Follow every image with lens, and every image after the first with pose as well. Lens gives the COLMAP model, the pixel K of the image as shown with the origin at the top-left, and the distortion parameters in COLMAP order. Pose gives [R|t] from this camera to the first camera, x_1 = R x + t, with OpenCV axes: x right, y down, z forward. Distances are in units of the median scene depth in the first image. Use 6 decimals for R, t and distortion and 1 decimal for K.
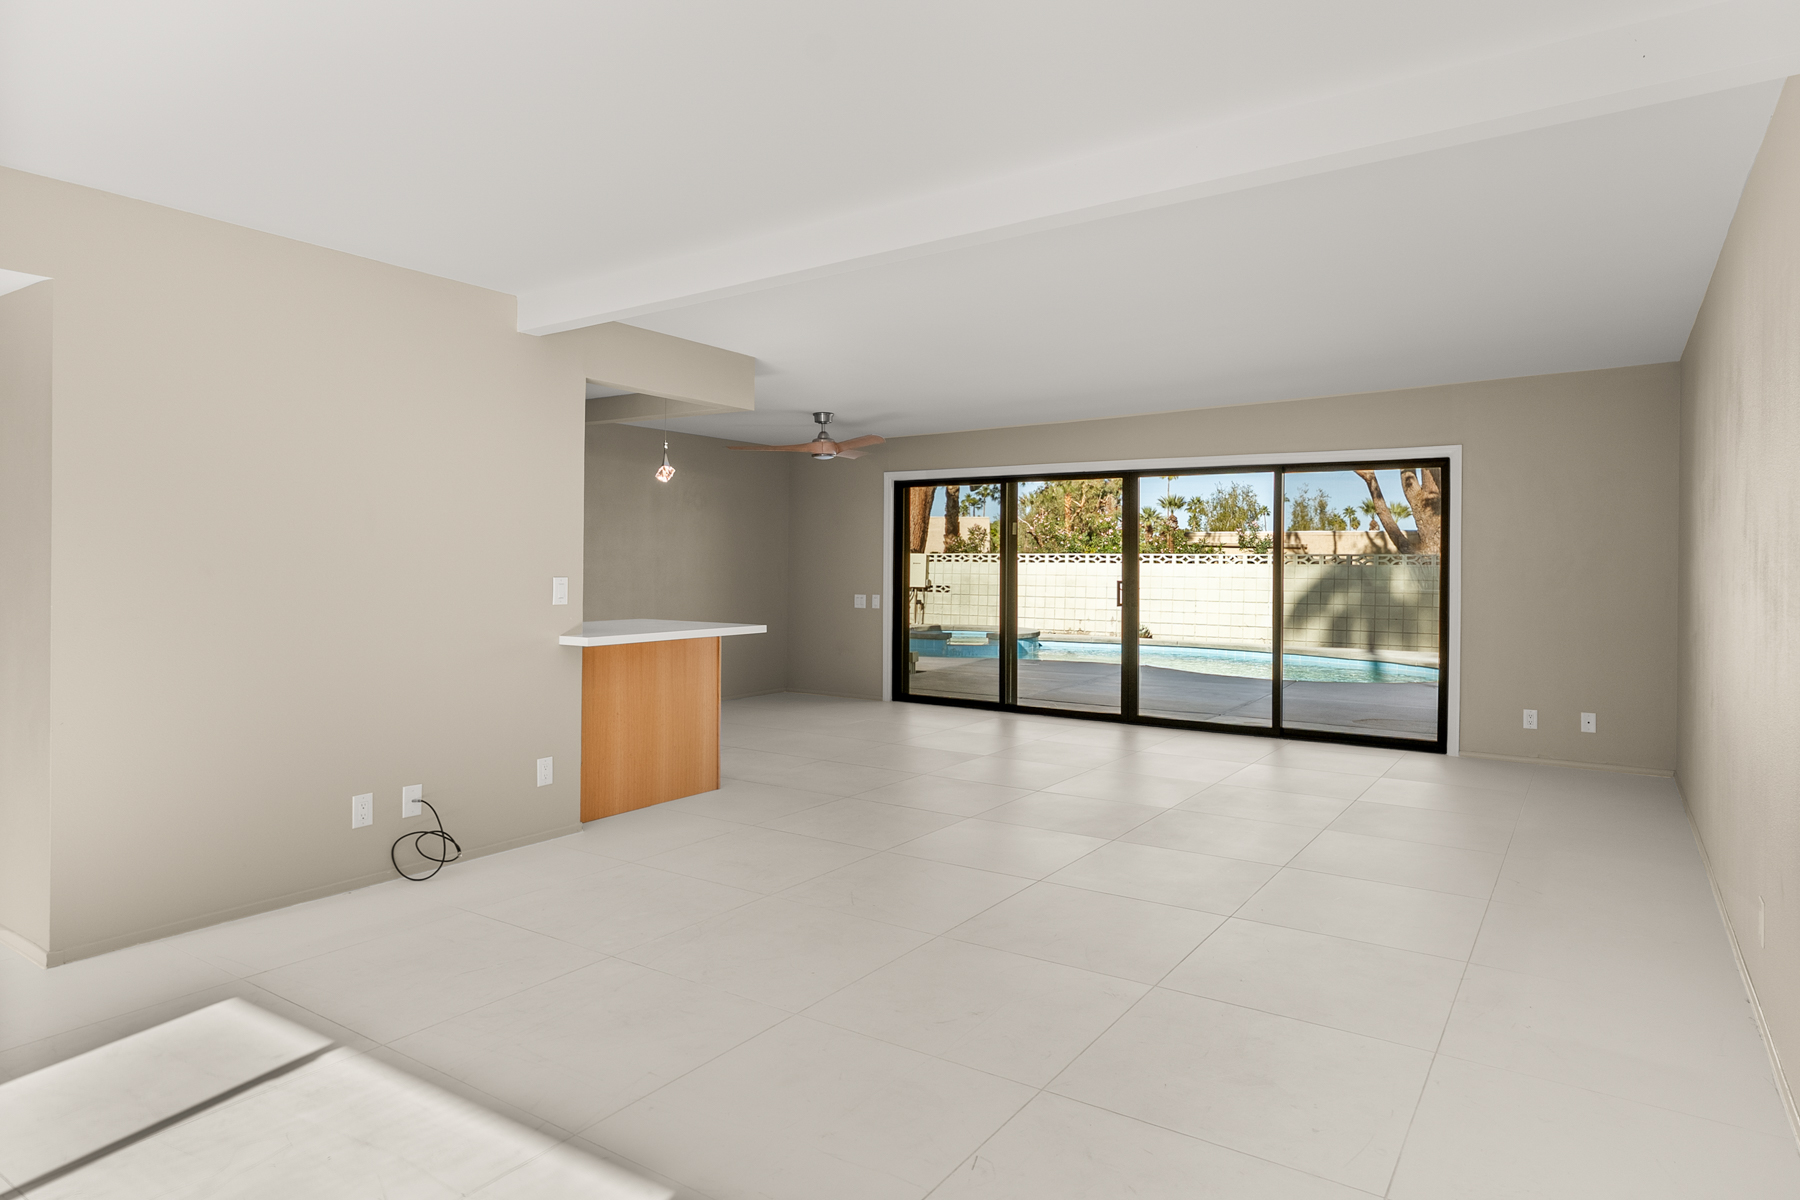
lens RADIAL K [[1076.4, 0, 897.5], [0, 1076.4, 573.9], [0, 0, 1]] dist [0.002732, 0.000274]
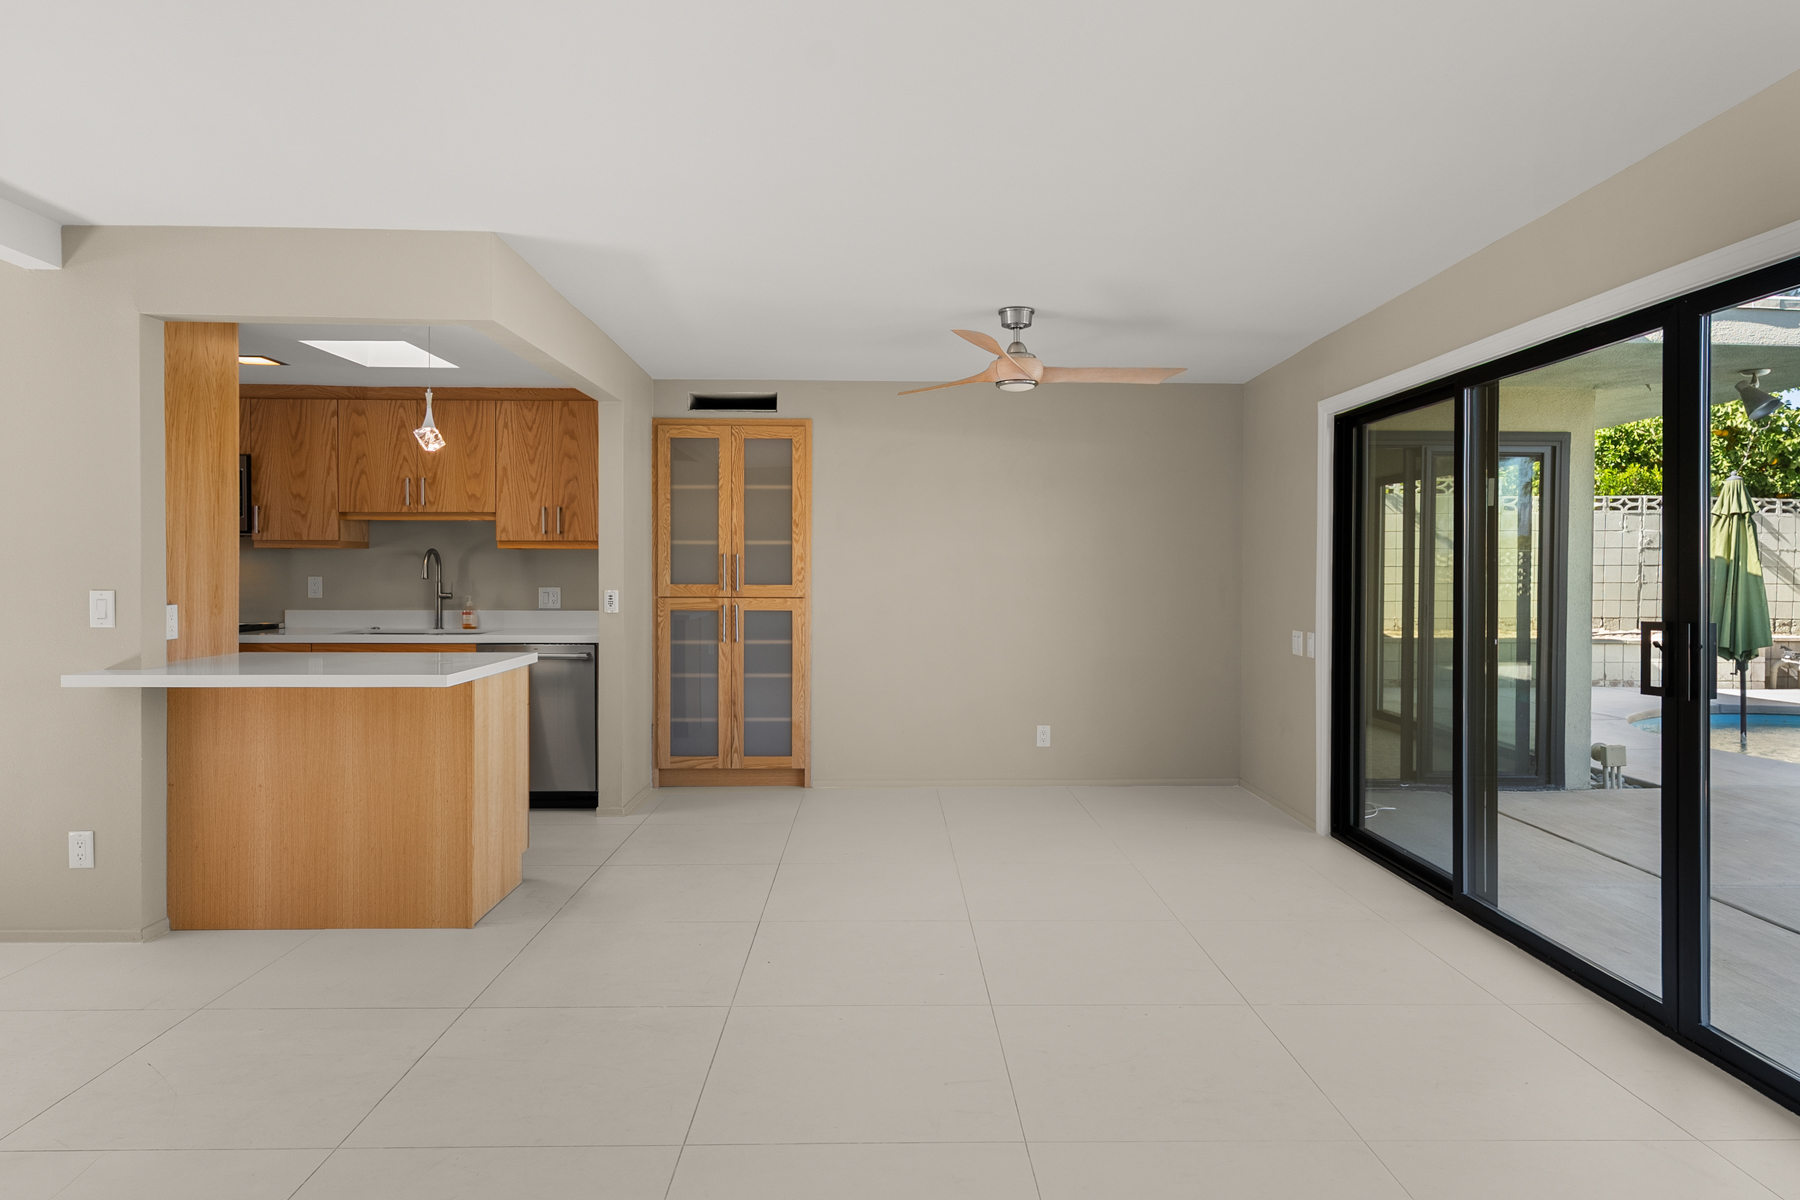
lens RADIAL K [[1099.9, 0, 883.9], [0, 1099.9, 581.5], [0, 0, 1]] dist [0.023844, -0.000531]
pose [[0.558611, 0.003722, -0.829421, 0.365924], [-0.007731, 0.999970, -0.000719, -0.004165], [0.829394, 0.006814, 0.558623, 0.598278]]
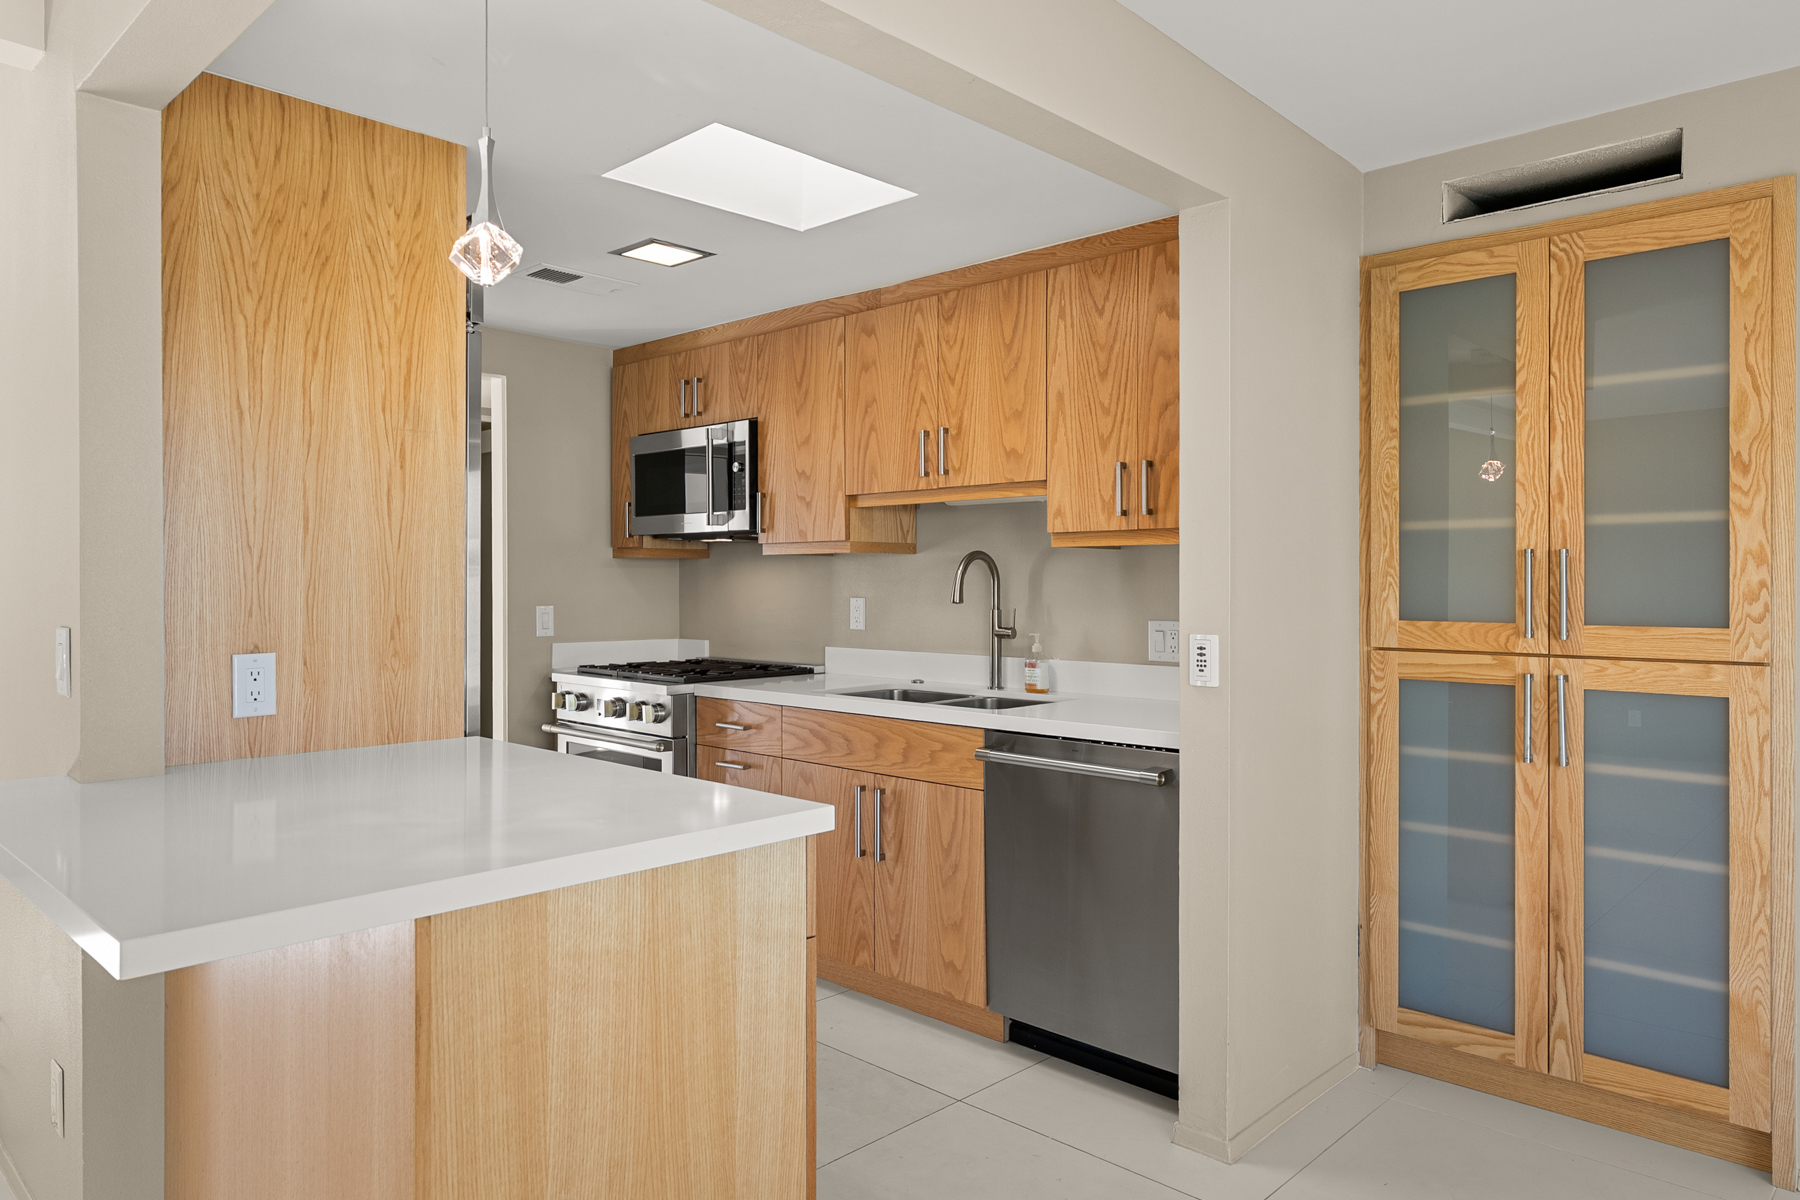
lens RADIAL K [[1161.8, 0, 905.9], [0, 1161.8, 583.9], [0, 0, 1]] dist [-0.004673, 0.002366]
pose [[-0.171867, -0.007521, -0.985092, 0.034595], [-0.013403, 0.999896, -0.005296, -0.008914], [0.985029, 0.012293, -0.171950, 0.810350]]
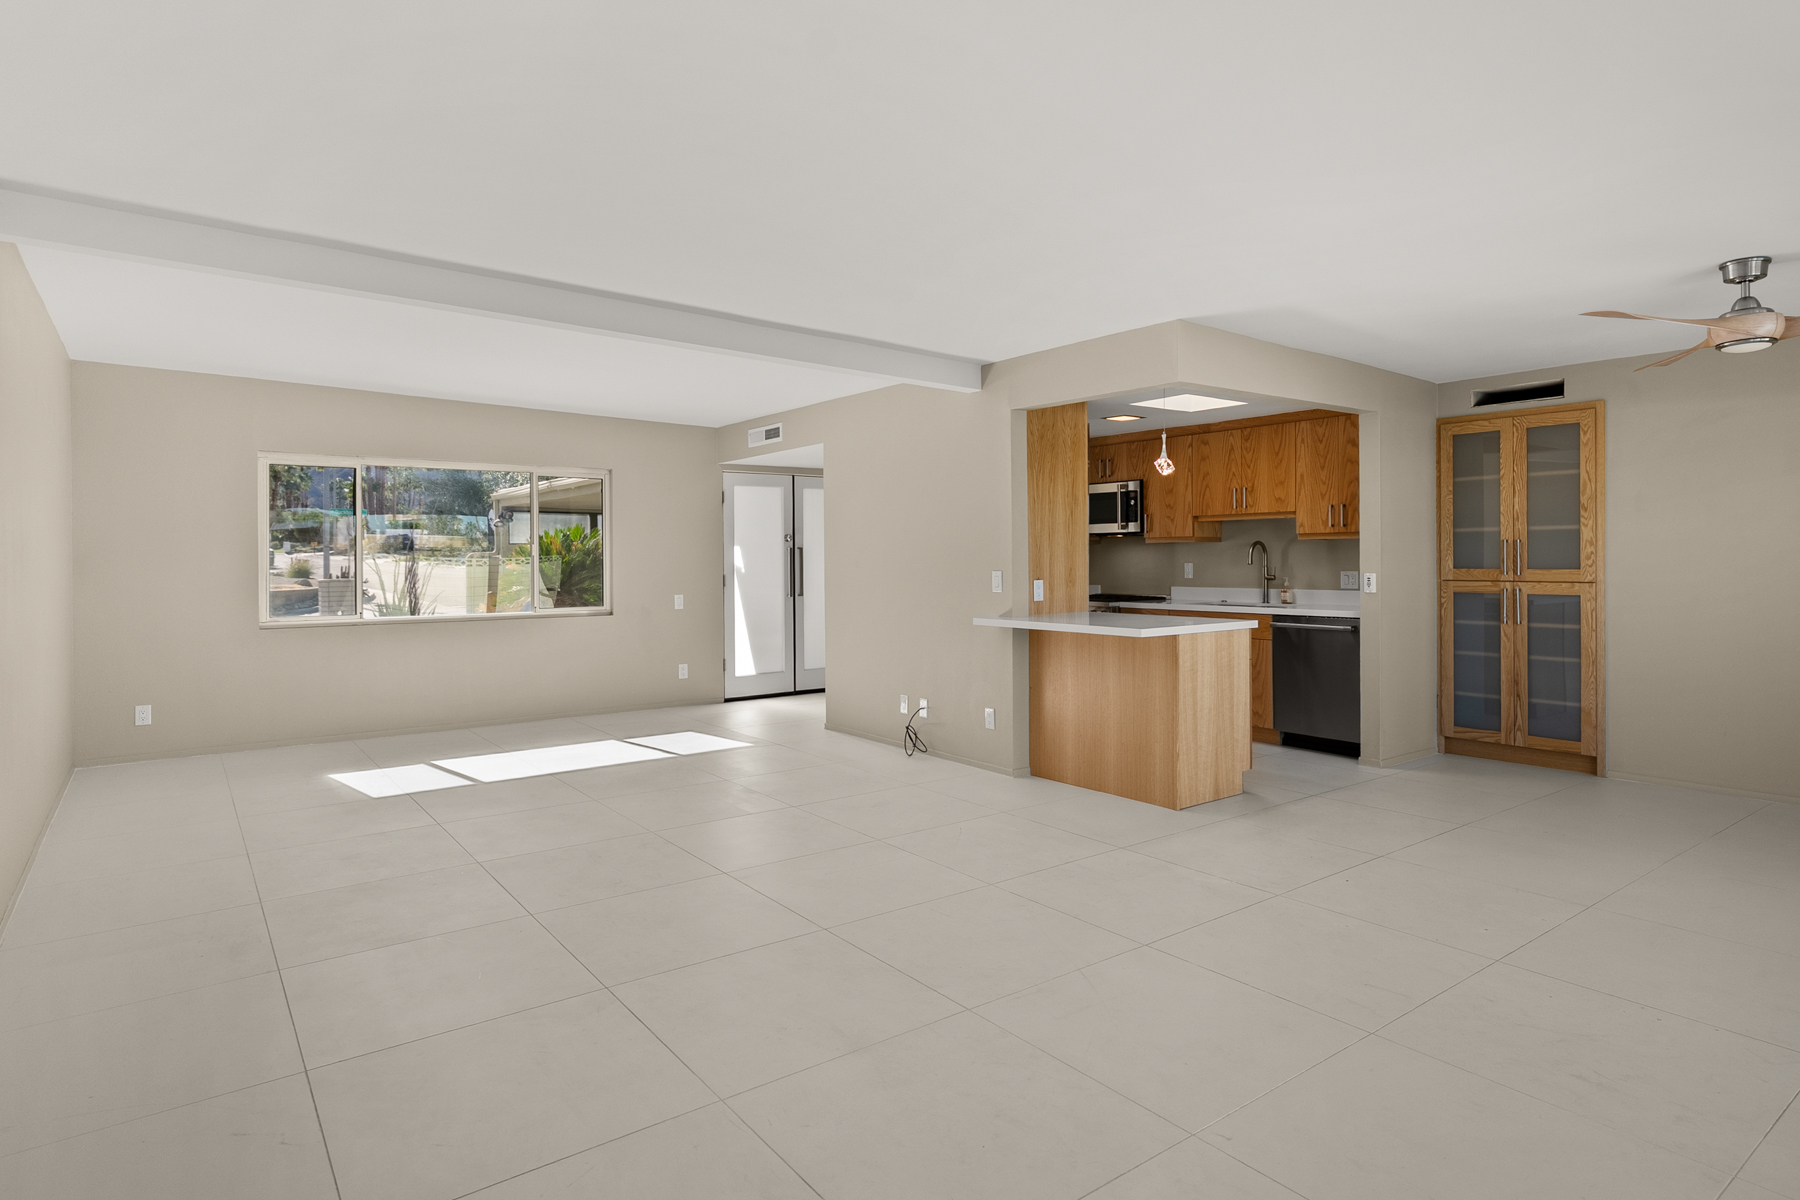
lens RADIAL K [[980.9, 0, 907.7], [0, 980.9, 564.7], [0, 0, 1]] dist [0.000195, 0.000108]
pose [[-0.335347, 0.000522, -0.942095, 0.488038], [-0.005633, 0.999981, 0.002559, -0.004289], [0.942078, 0.006165, -0.335338, 0.759318]]
